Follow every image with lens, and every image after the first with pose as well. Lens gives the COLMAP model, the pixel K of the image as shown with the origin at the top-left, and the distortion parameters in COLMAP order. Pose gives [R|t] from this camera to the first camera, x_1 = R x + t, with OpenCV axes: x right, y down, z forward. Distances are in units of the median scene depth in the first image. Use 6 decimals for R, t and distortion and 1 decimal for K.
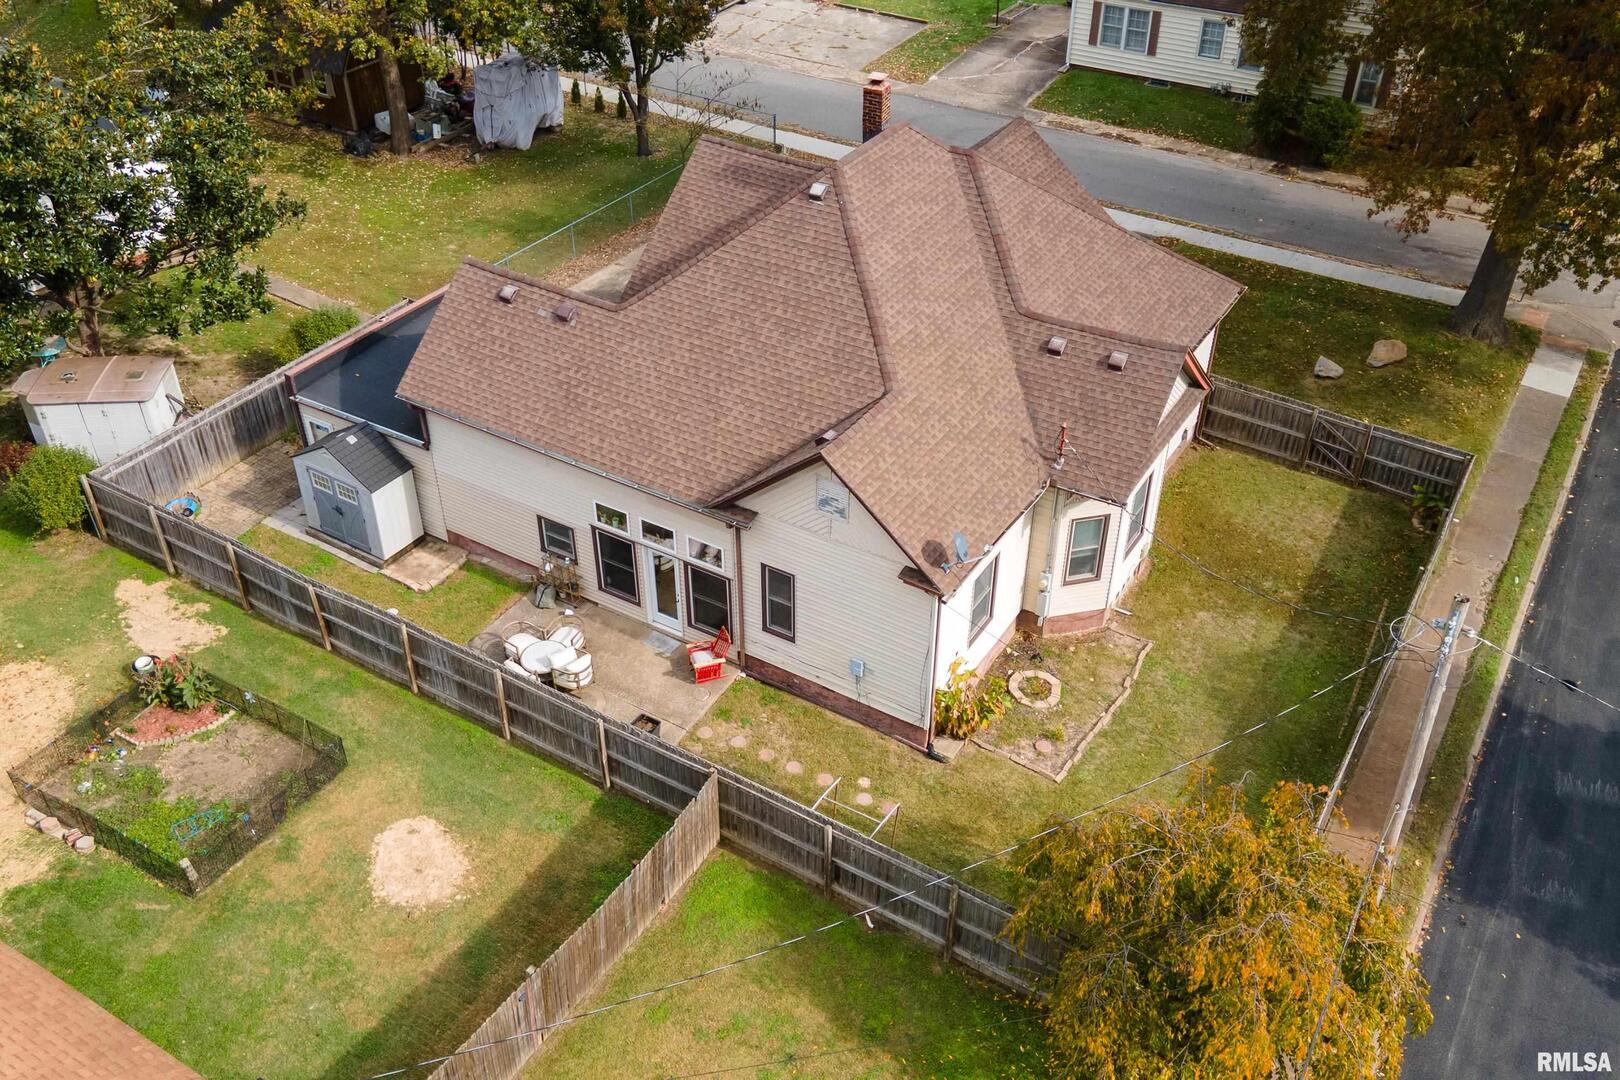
lens RADIAL K [[1383.6, 0, 818.8], [0, 1383.6, 537.4], [0, 0, 1]] dist [0.020924, -0.000171]
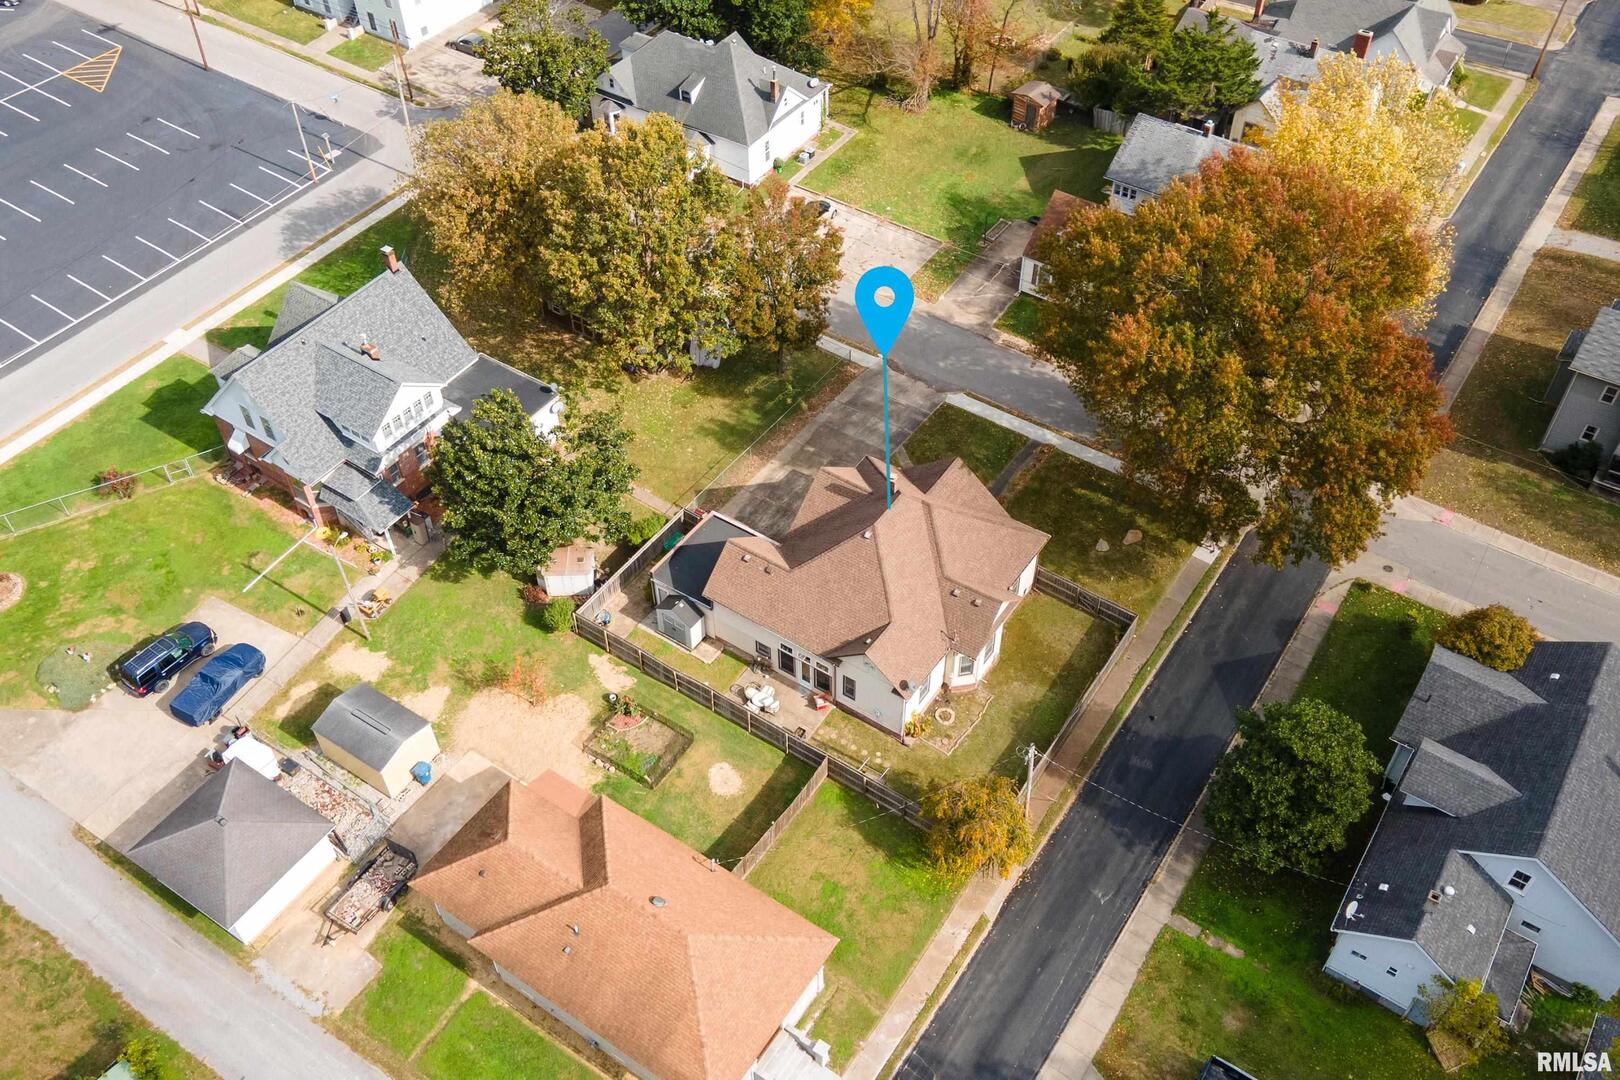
lens RADIAL K [[1383.6, 0, 818.8], [0, 1383.6, 537.4], [0, 0, 1]] dist [0.020924, -0.000171]
pose [[0.998854, 0.025499, -0.040498, 0.013675], [-0.017921, 0.983952, 0.177533, -0.702973], [0.044375, -0.176604, 0.983281, -1.577394]]
